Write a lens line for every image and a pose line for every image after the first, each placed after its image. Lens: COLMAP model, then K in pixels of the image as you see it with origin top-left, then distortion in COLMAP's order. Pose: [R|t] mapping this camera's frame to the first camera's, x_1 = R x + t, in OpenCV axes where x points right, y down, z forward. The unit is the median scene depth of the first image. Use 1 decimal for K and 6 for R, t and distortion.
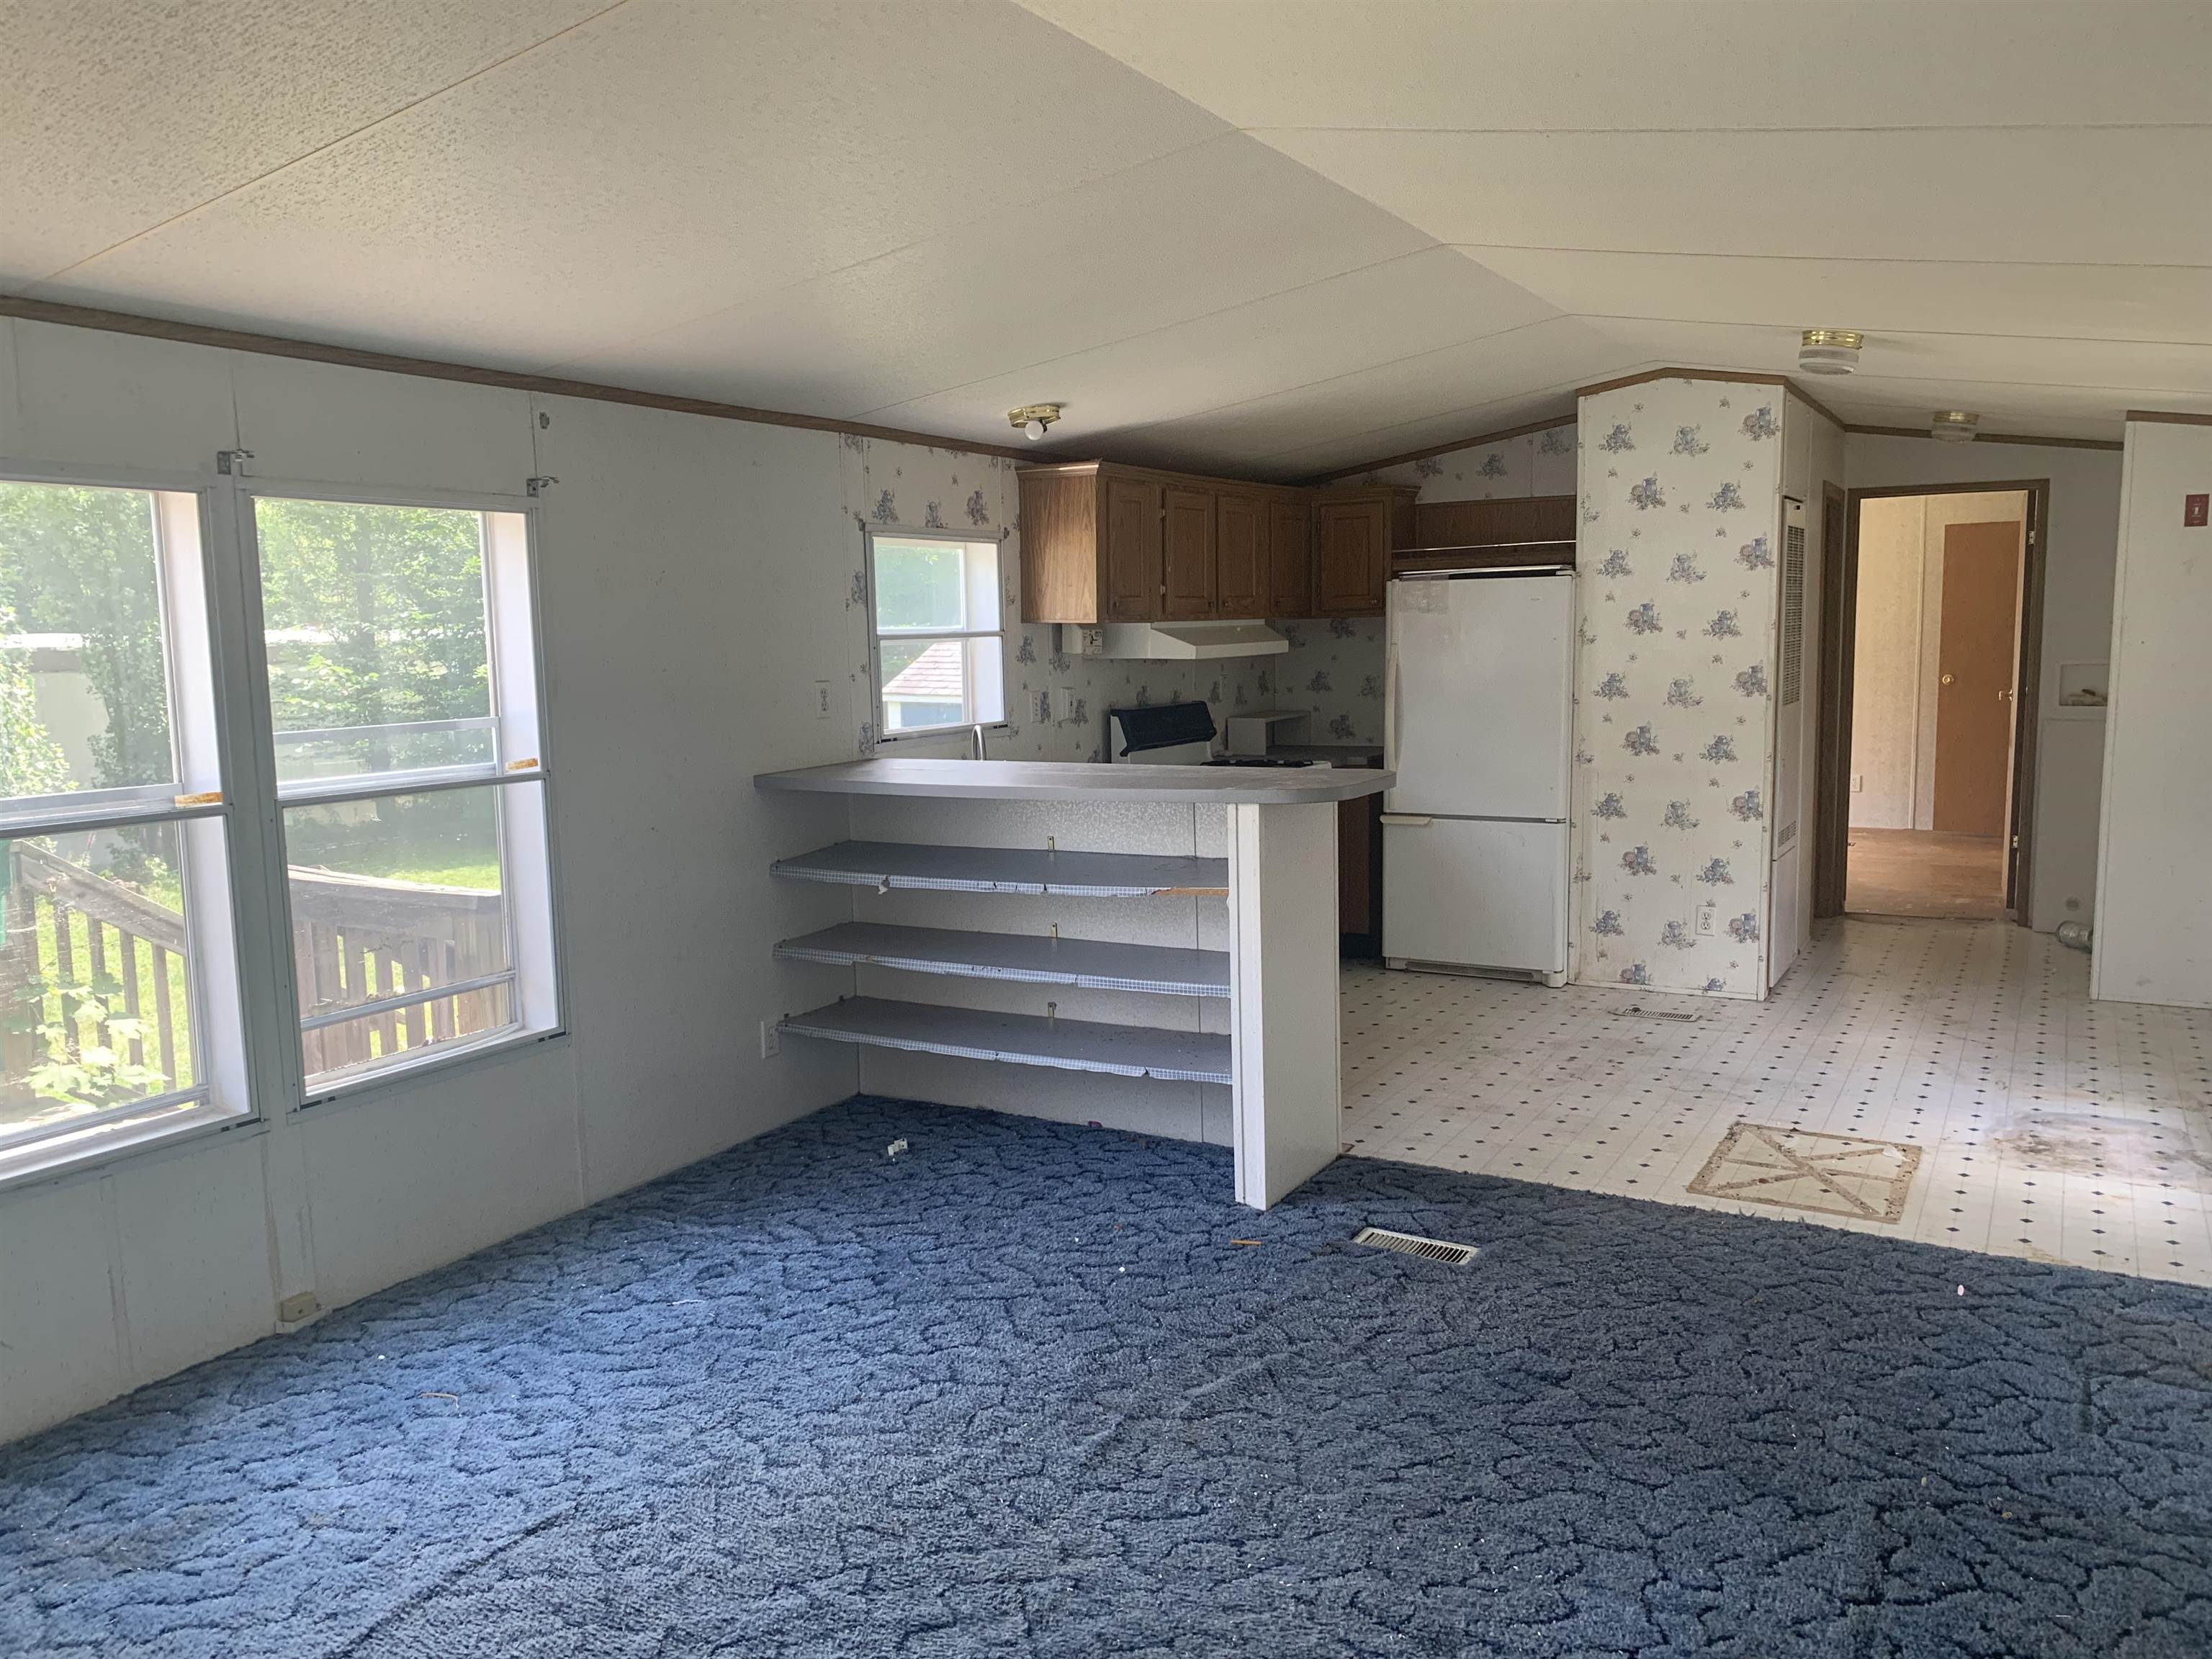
lens RADIAL K [[1666.5, 0, 1109.6], [0, 1666.5, 807.2], [0, 0, 1]] dist [0.022178, -0.003112]
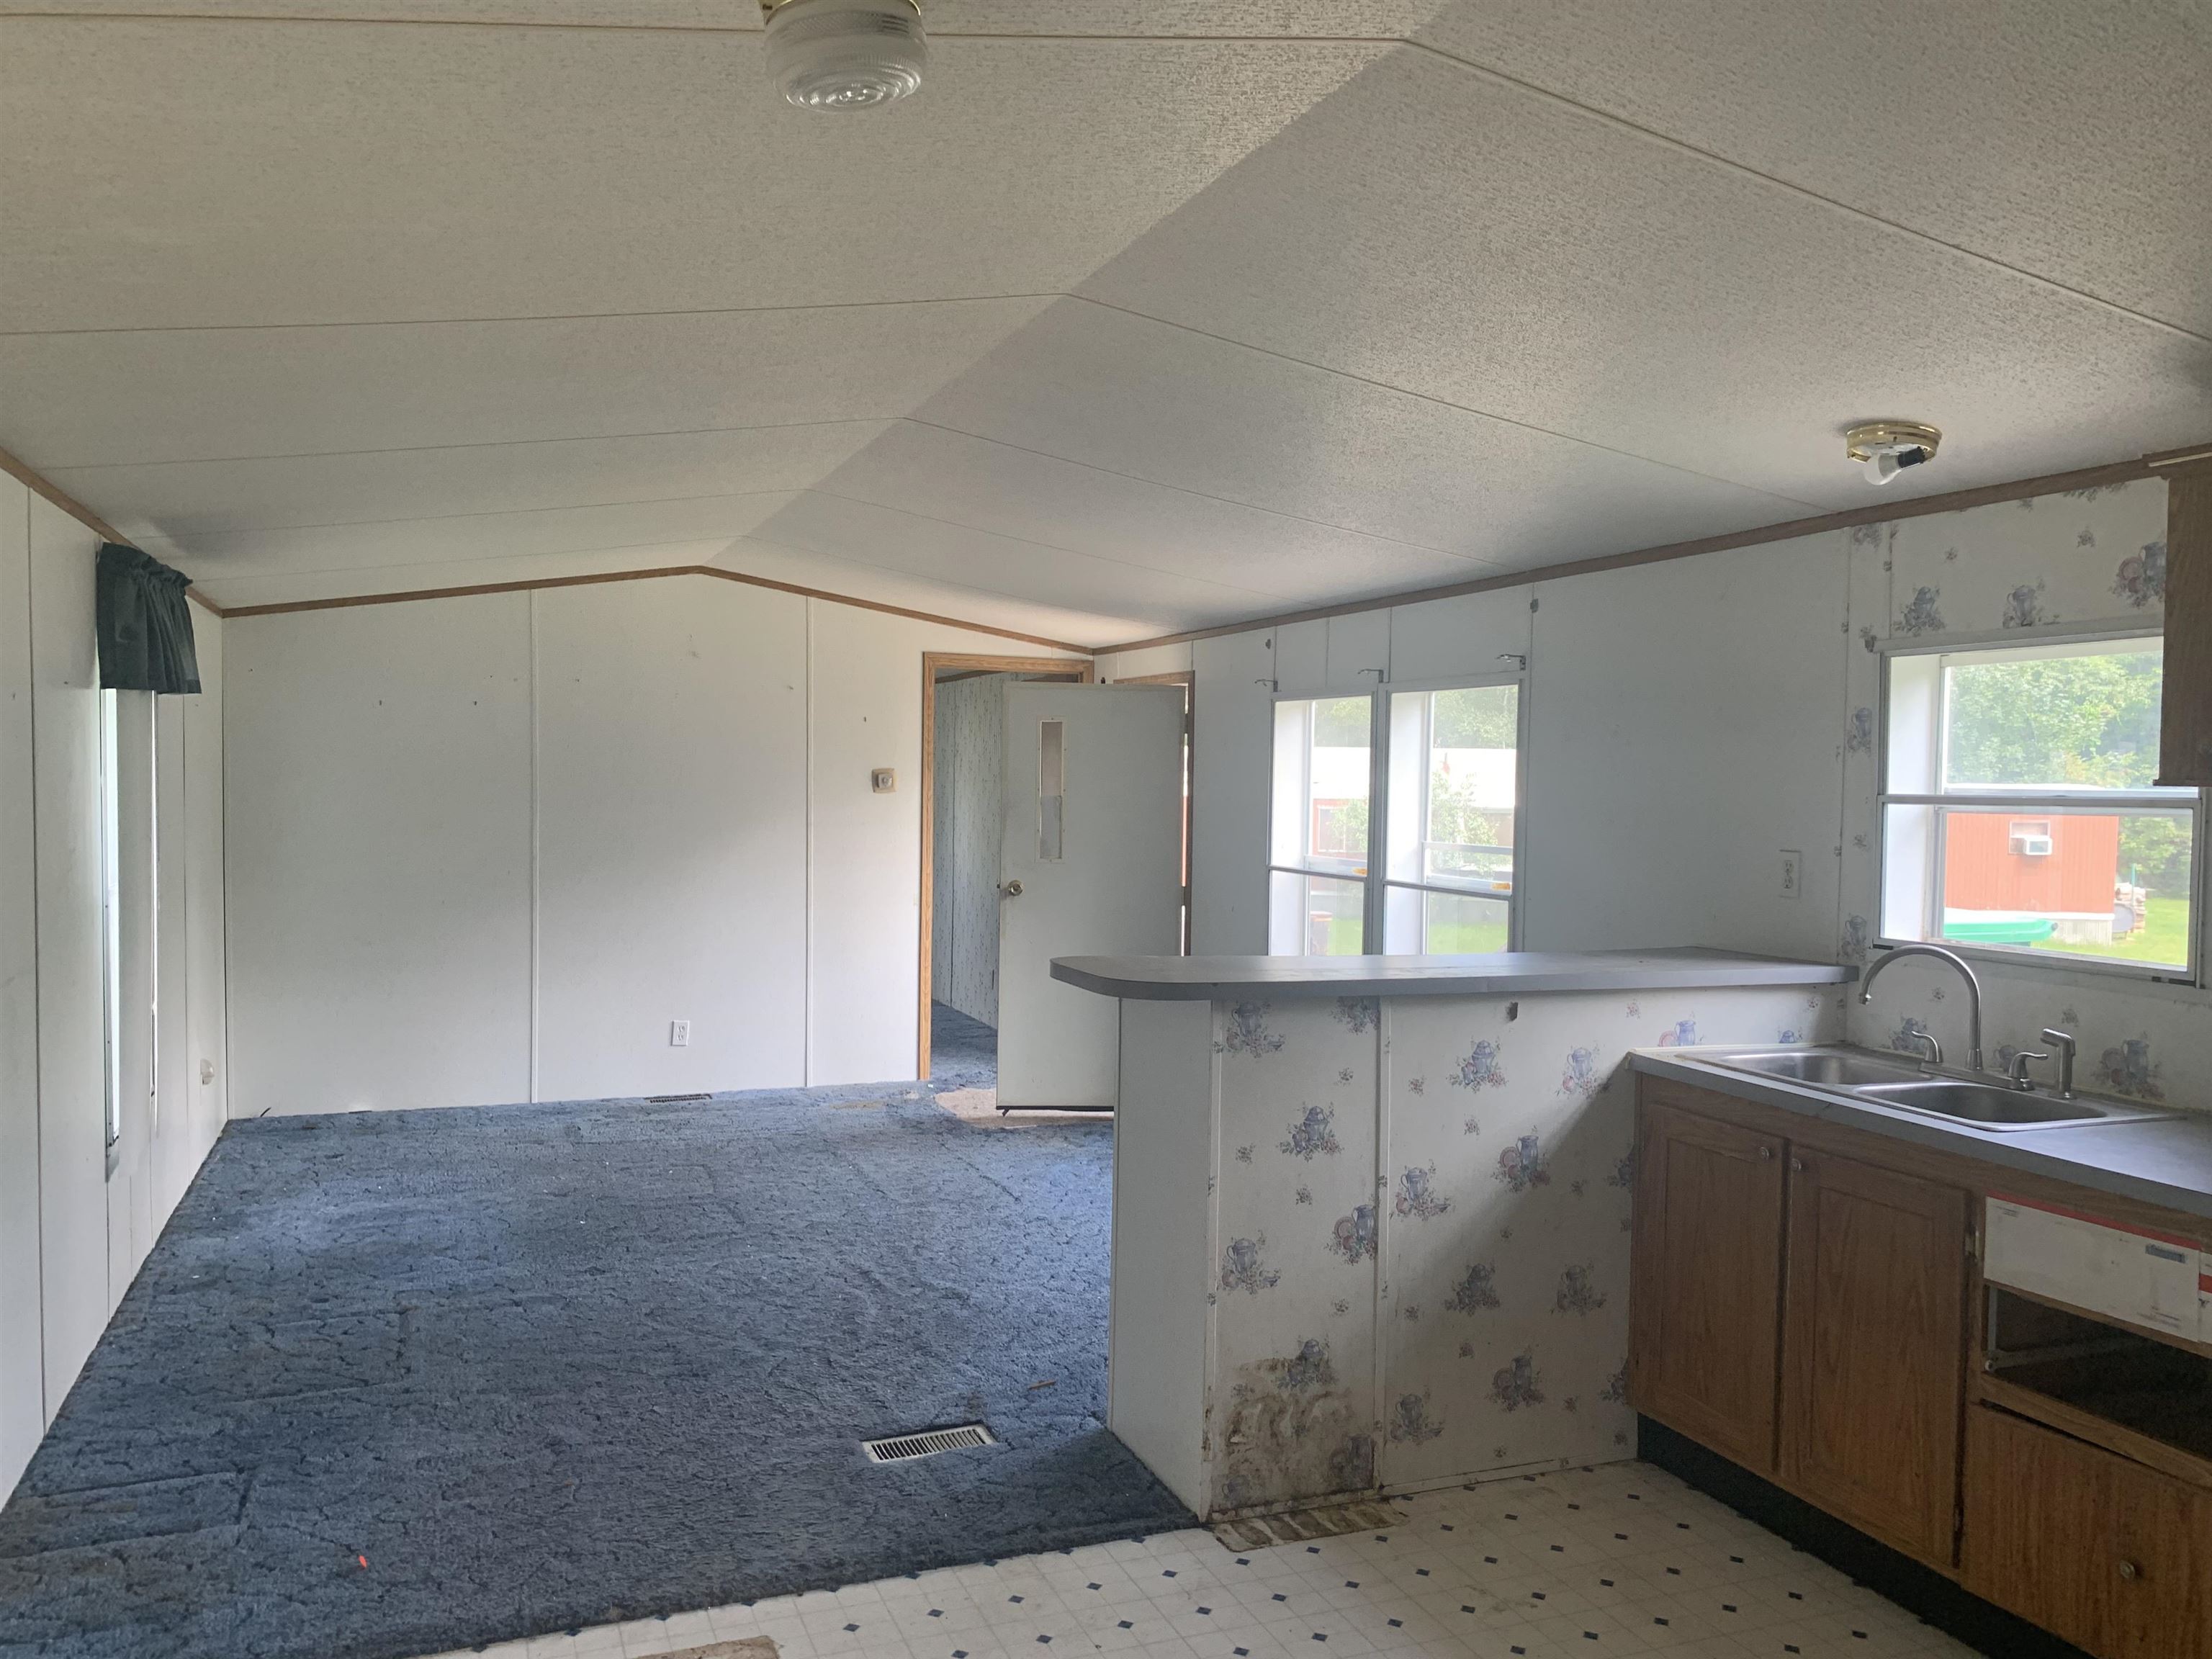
lens RADIAL K [[1624.1, 0, 1109.9], [0, 1624.1, 864.2], [0, 0, 1]] dist [0.045514, 0.000495]
pose [[-0.607339, 0.051110, -0.792797, 0.487765], [-0.090779, 0.986927, 0.133168, -0.109784], [0.789239, 0.152847, -0.594760, 0.923699]]
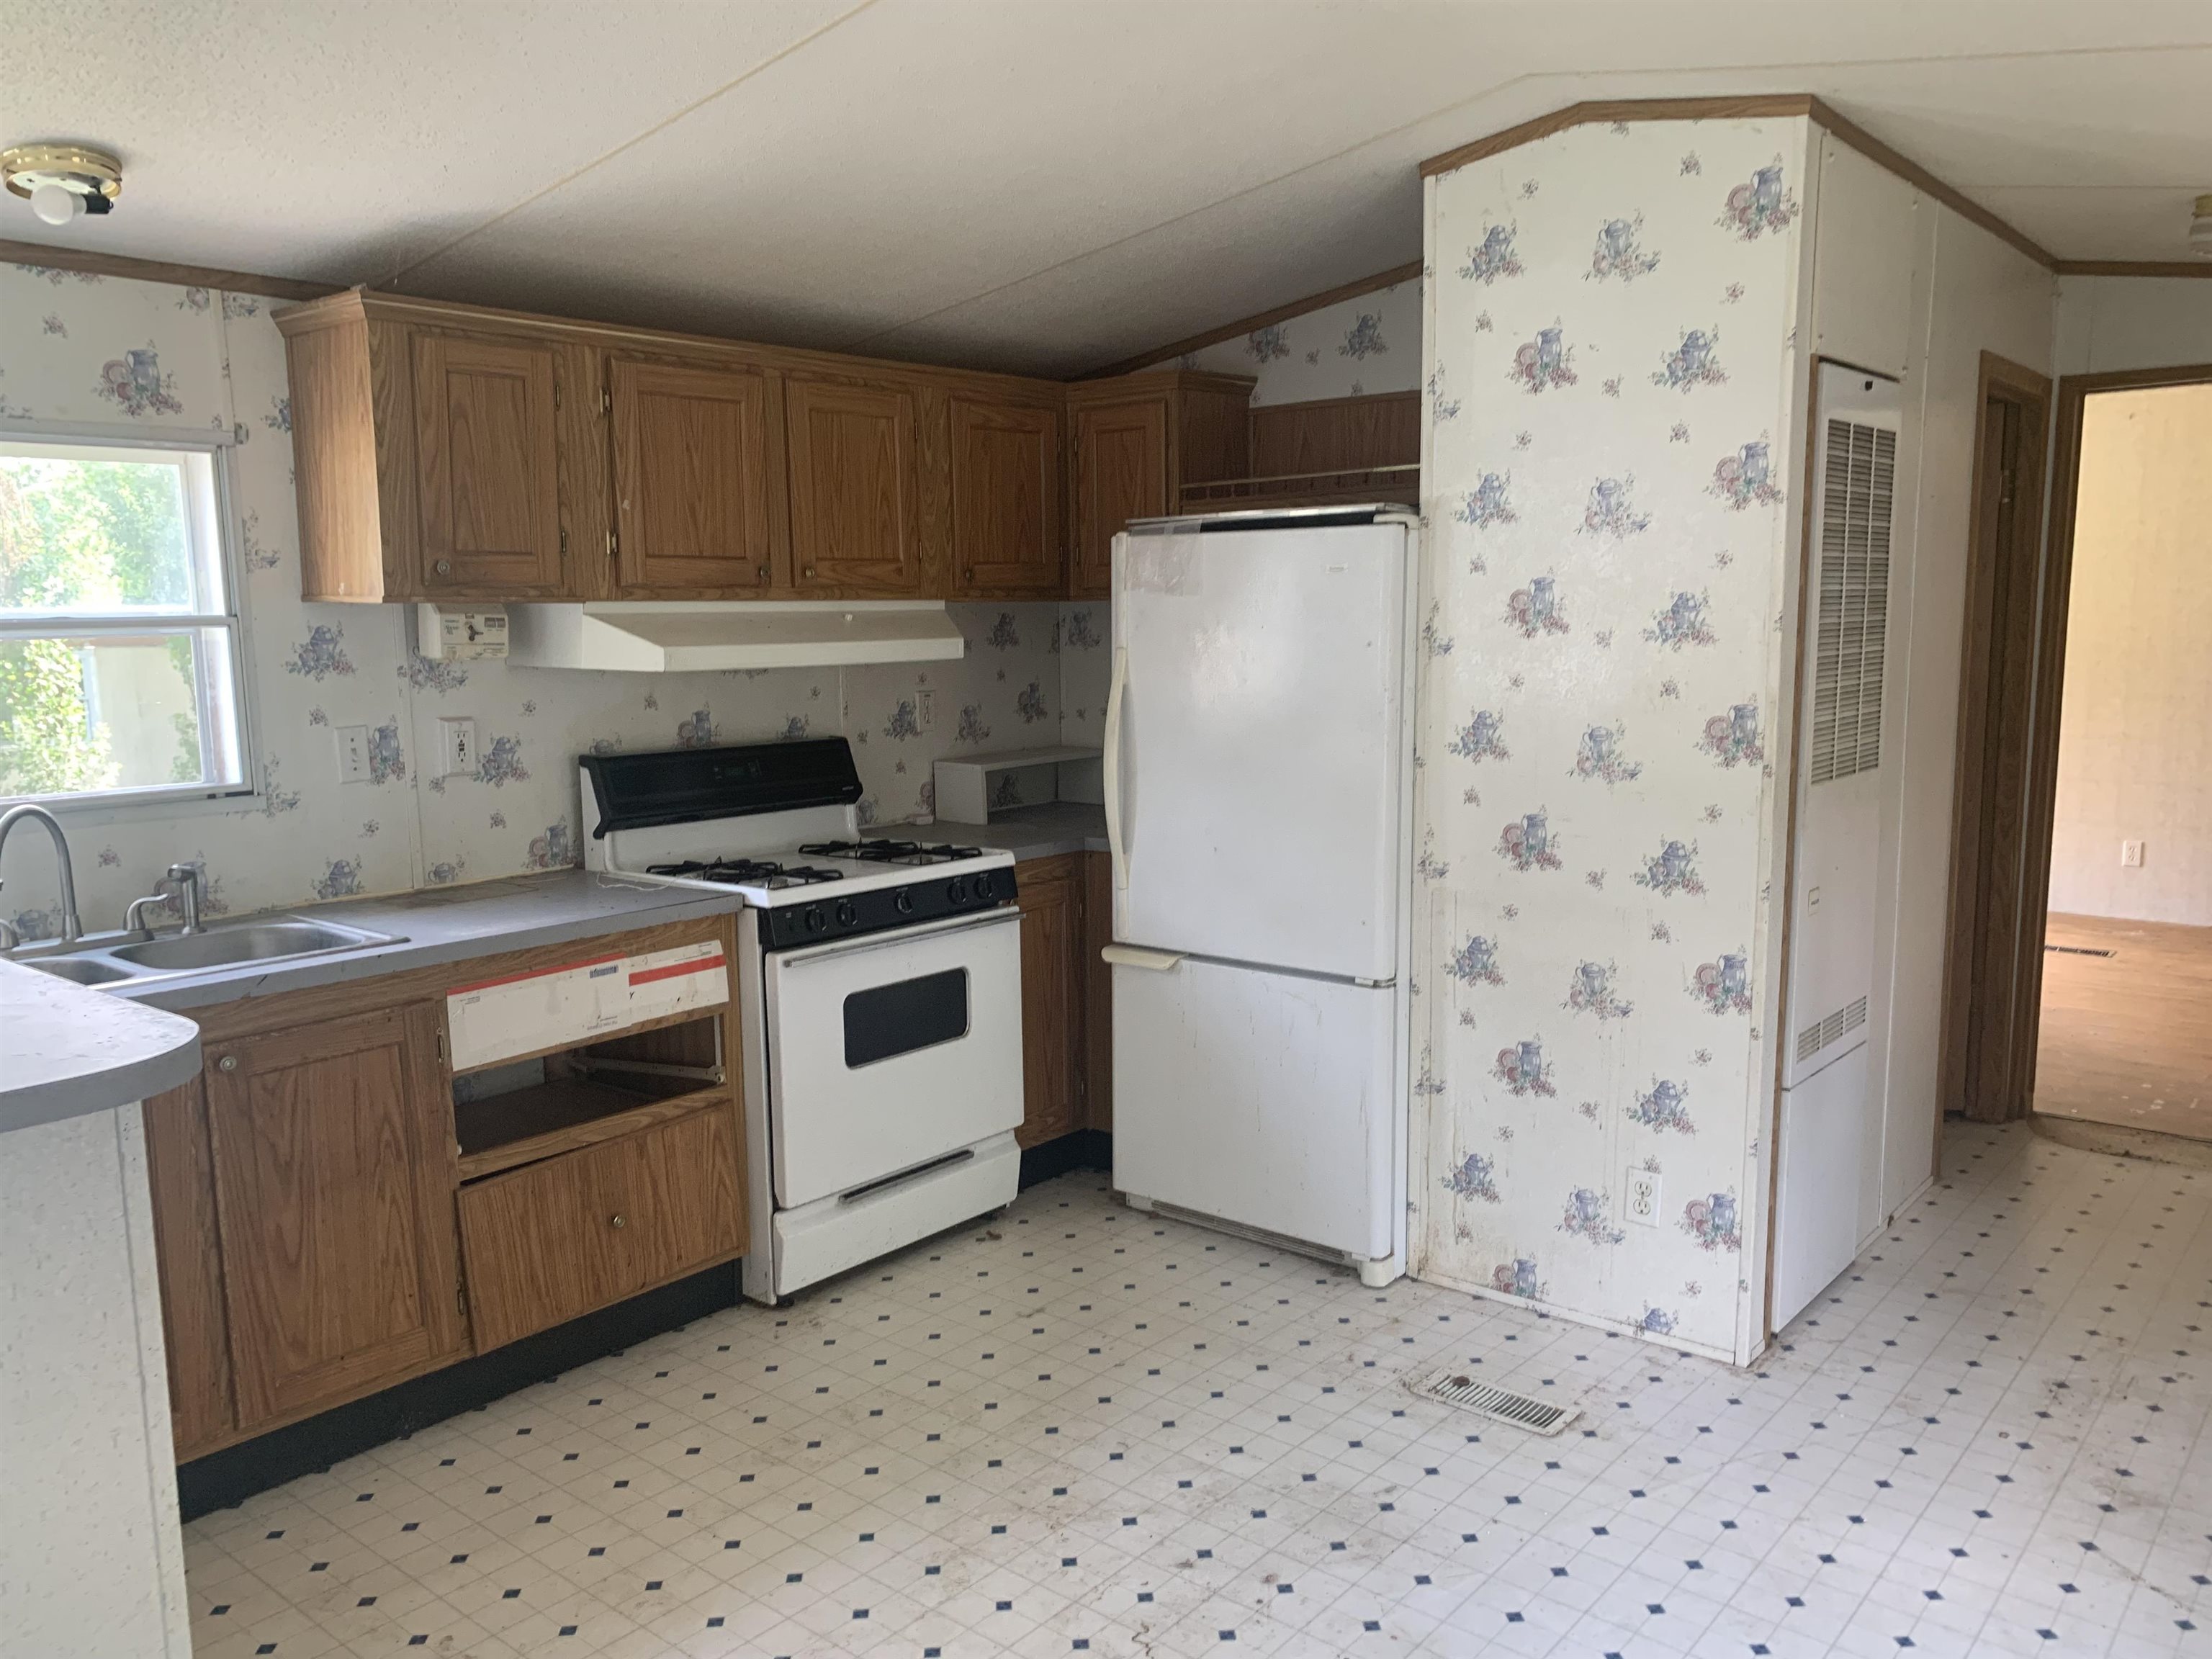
lens RADIAL K [[1683.3, 0, 1106.0], [0, 1683.3, 829.5], [0, 0, 1]] dist [0.017589, -0.004690]
pose [[0.984009, 0.032960, -0.175042, 0.282544], [-0.028697, 0.999228, 0.026827, -0.054482], [0.175791, -0.021374, 0.984195, 0.464406]]
